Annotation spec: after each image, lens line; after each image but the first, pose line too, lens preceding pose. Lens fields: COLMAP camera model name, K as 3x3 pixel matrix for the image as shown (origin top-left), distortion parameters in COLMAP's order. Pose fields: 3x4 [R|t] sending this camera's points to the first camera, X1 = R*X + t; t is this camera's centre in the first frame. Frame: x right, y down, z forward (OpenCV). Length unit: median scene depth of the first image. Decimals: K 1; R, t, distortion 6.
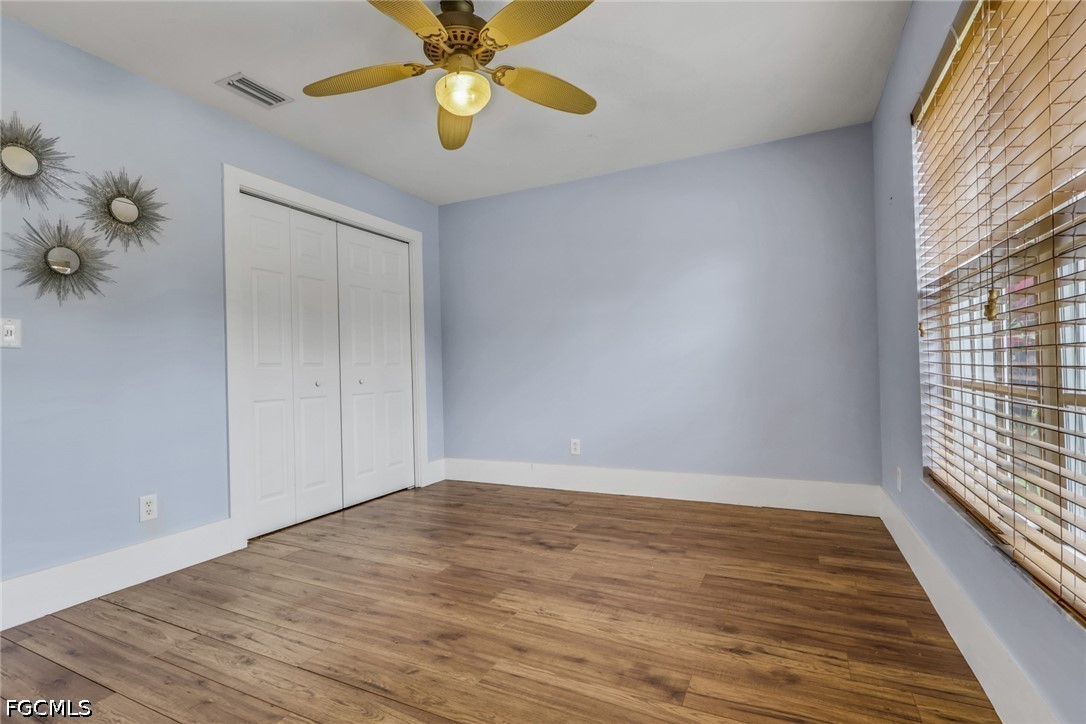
lens RADIAL K [[520.8, 0, 545.4], [0, 520.8, 363.0], [0, 0, 1]] dist [-0.000310, -0.000348]
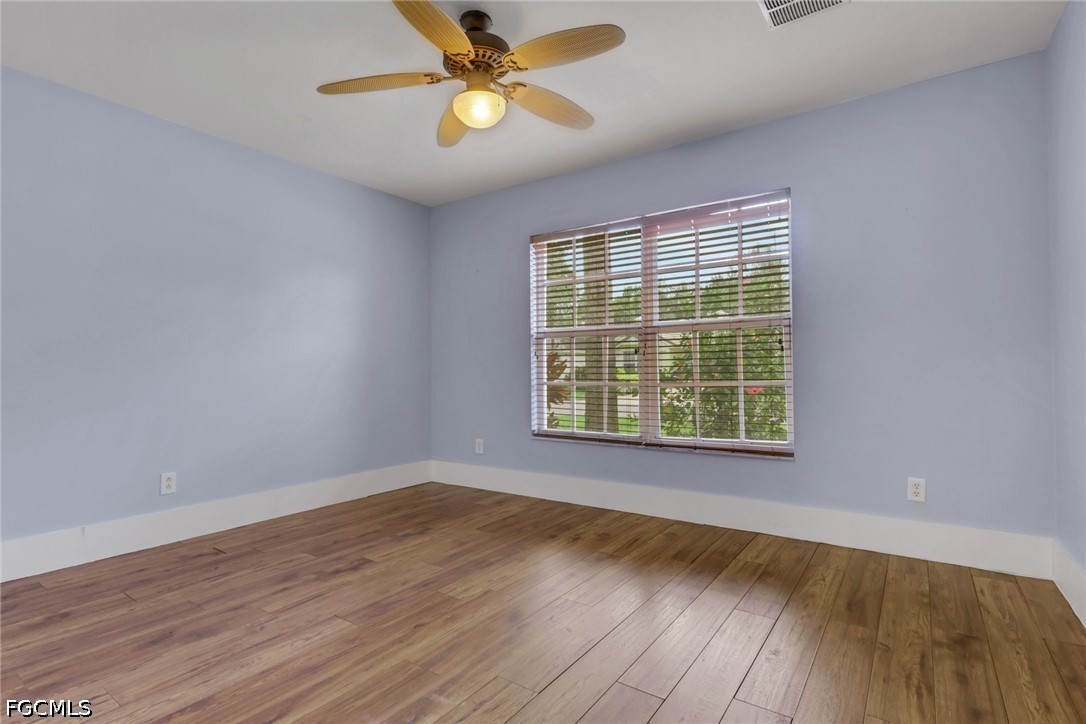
lens RADIAL K [[520.8, 0, 550.3], [0, 520.8, 366.1], [0, 0, 1]] dist [-0.000310, -0.000348]
pose [[0.153632, 0.033621, 0.987556, -0.861886], [-0.003700, 0.999434, -0.033449, 0.027316], [-0.988121, 0.001485, 0.153669, 0.521798]]
